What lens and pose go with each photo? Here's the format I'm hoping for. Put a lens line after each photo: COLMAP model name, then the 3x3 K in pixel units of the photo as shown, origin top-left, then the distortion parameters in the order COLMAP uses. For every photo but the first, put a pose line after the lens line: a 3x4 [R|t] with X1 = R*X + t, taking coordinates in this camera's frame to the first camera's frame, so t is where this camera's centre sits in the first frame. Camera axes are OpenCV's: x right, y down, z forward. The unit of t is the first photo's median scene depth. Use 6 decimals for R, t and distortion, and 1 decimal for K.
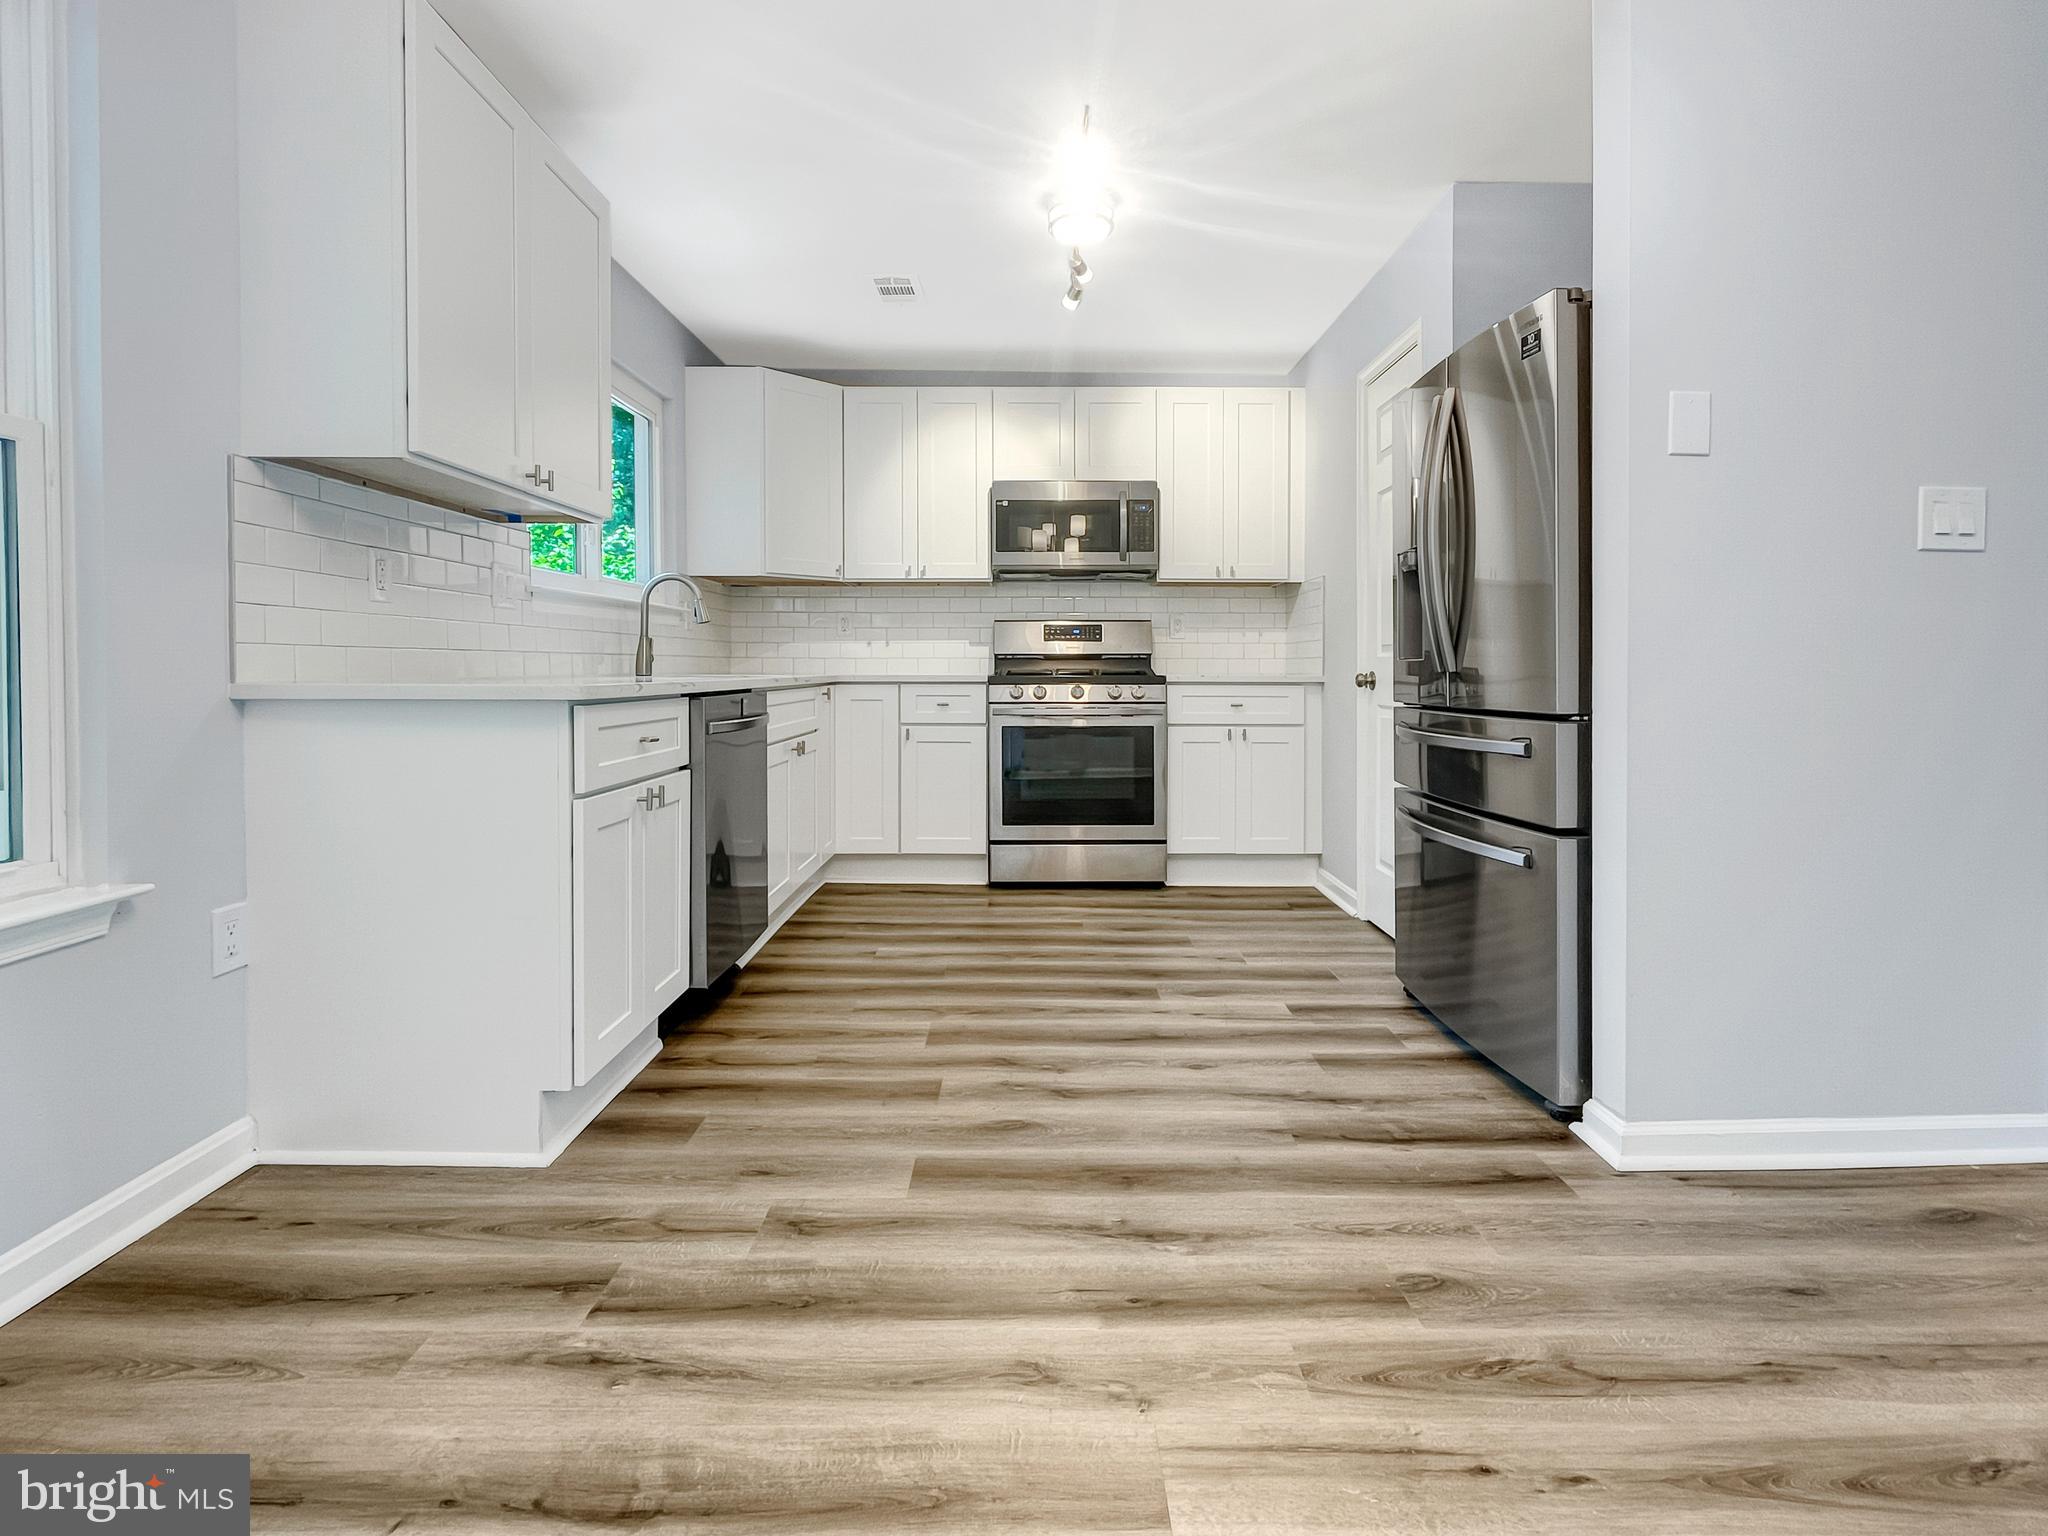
lens RADIAL K [[992.3, 0, 1147.1], [0, 992.3, 675.8], [0, 0, 1]] dist [-0.000878, 0.000165]
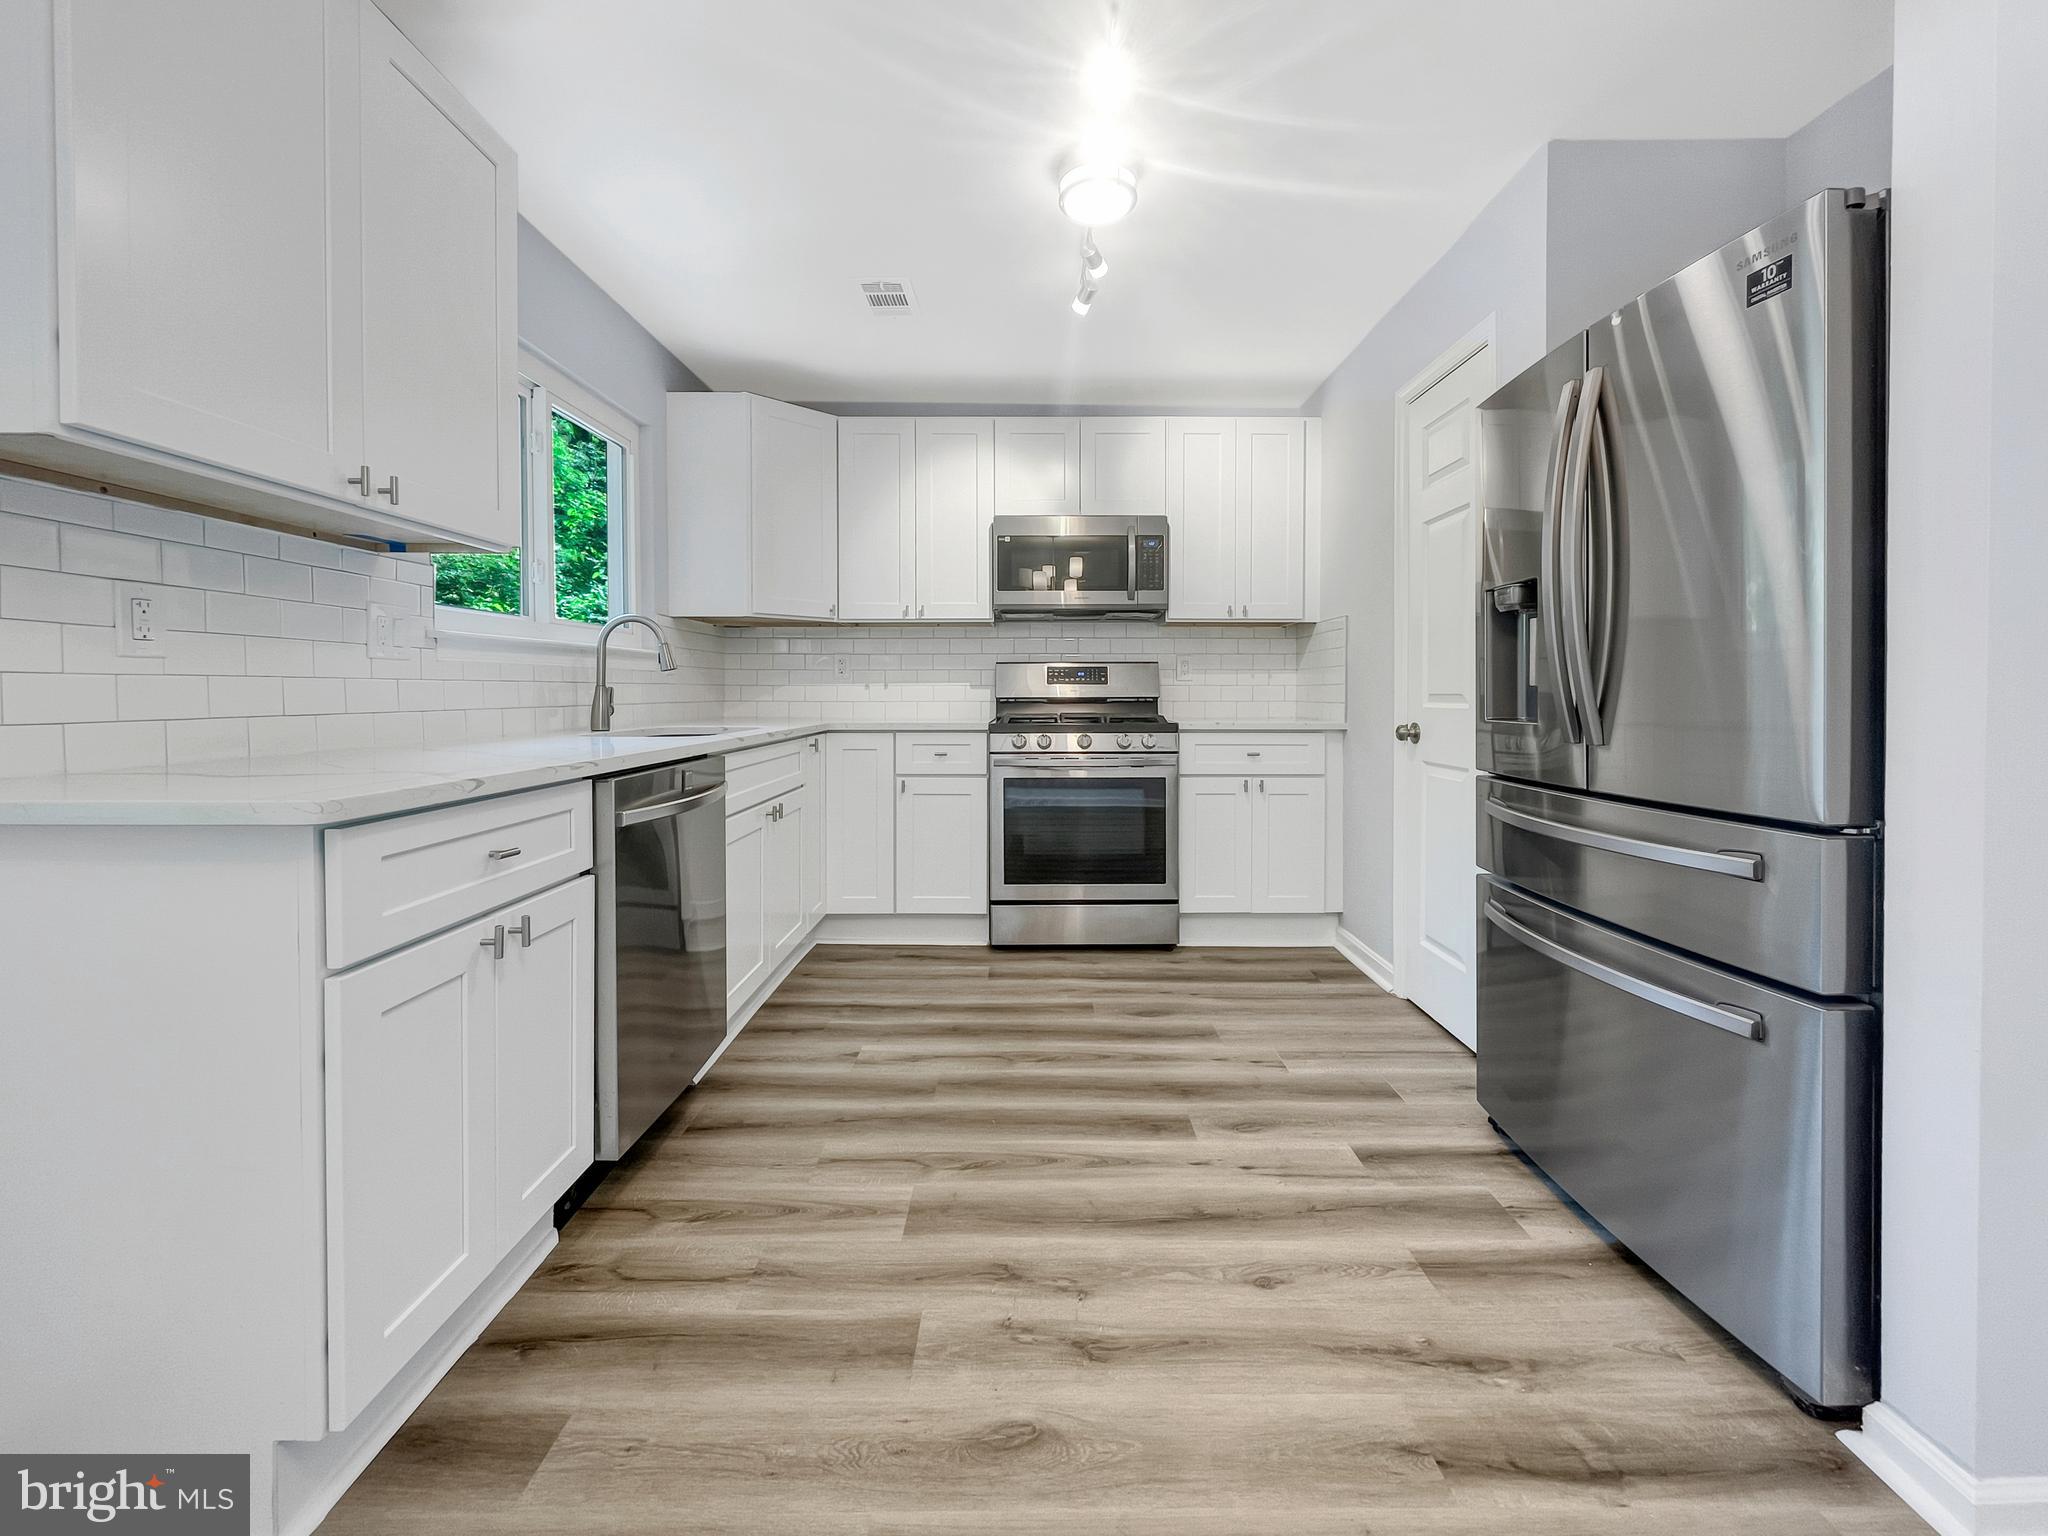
lens RADIAL K [[844.6, 0, 1072.7], [0, 844.6, 707.0], [0, 0, 1]] dist [-0.000985, -0.000271]
pose [[0.997994, 0.004840, -0.063130, -0.033052], [-0.004273, 0.999949, 0.009110, -0.024194], [0.063170, -0.008822, 0.997964, 0.223188]]
